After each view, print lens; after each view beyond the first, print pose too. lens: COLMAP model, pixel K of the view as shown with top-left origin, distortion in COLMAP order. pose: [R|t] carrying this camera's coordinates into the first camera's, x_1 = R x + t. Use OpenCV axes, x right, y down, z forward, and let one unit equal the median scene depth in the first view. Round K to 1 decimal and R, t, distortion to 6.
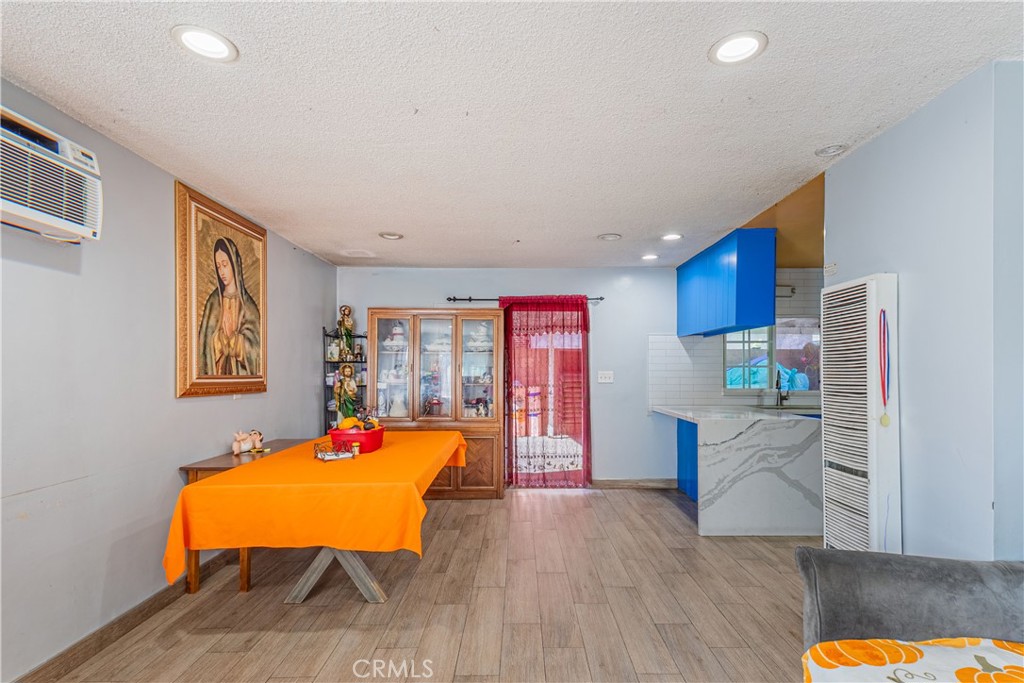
lens RADIAL K [[485.8, 0, 525.2], [0, 485.8, 368.8], [0, 0, 1]] dist [-0.000171, 0.000299]
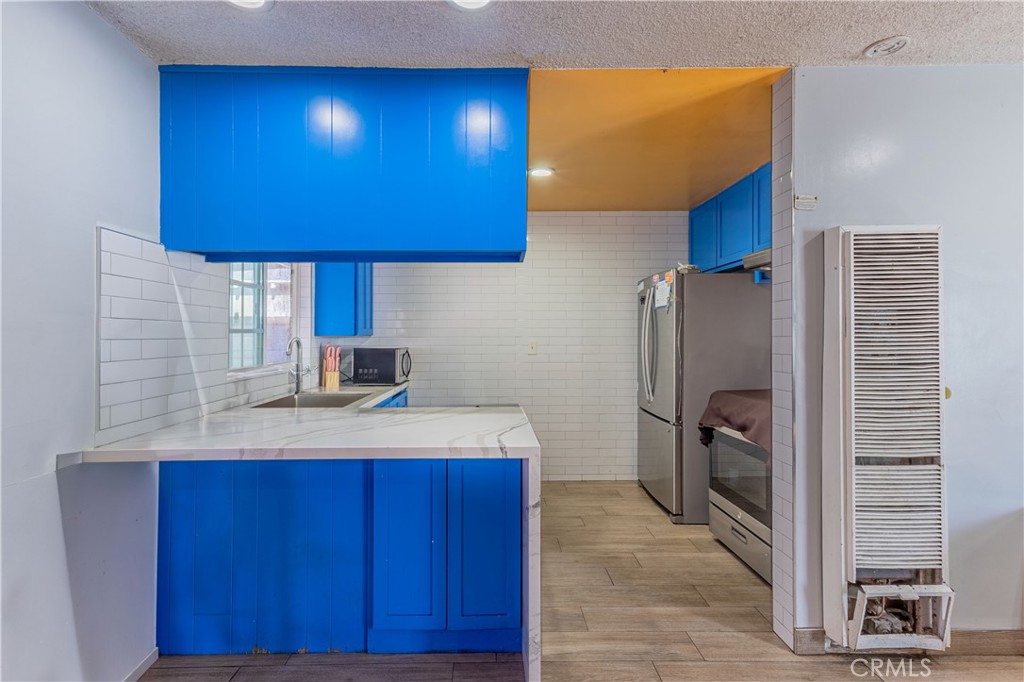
lens RADIAL K [[485.8, 0, 509.8], [0, 485.8, 334.2], [0, 0, 1]] dist [-0.000171, 0.000299]
pose [[0.010689, 0.008007, 0.999911, -0.140410], [-0.000551, 0.999968, -0.008001, 0.007384], [-0.999943, -0.000465, 0.010693, 1.638608]]
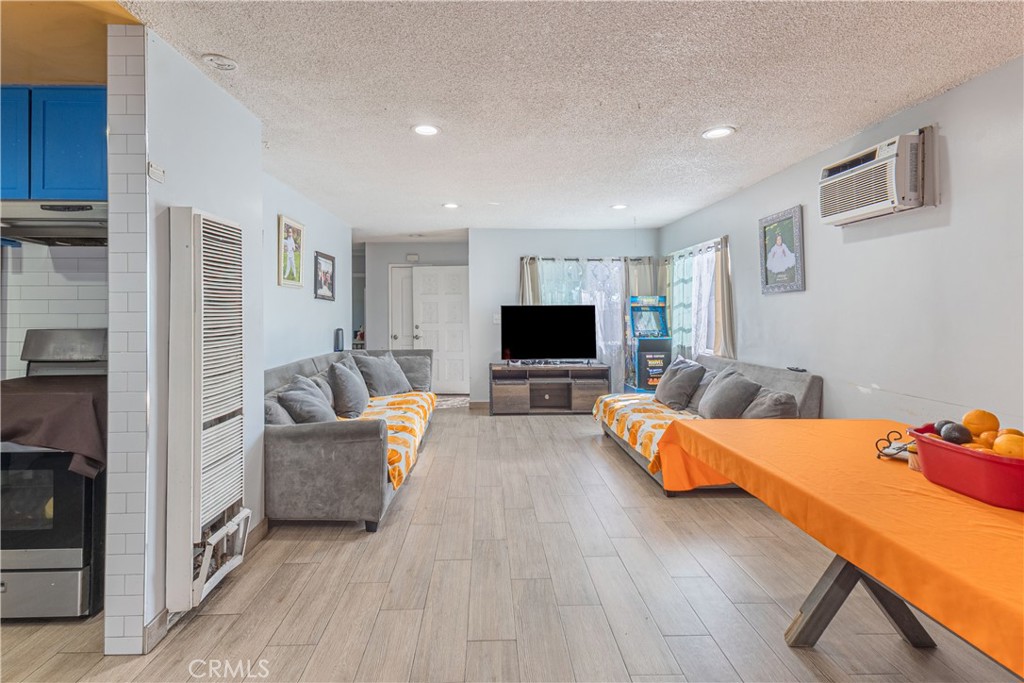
lens RADIAL K [[485.8, 0, 496.3], [0, 485.8, 299.8], [0, 0, 1]] dist [-0.000171, 0.000299]
pose [[-0.999918, 0.005222, -0.011725, 0.154898], [0.005546, 0.999598, -0.027789, 0.009727], [0.011575, -0.027852, -0.999545, 1.956890]]
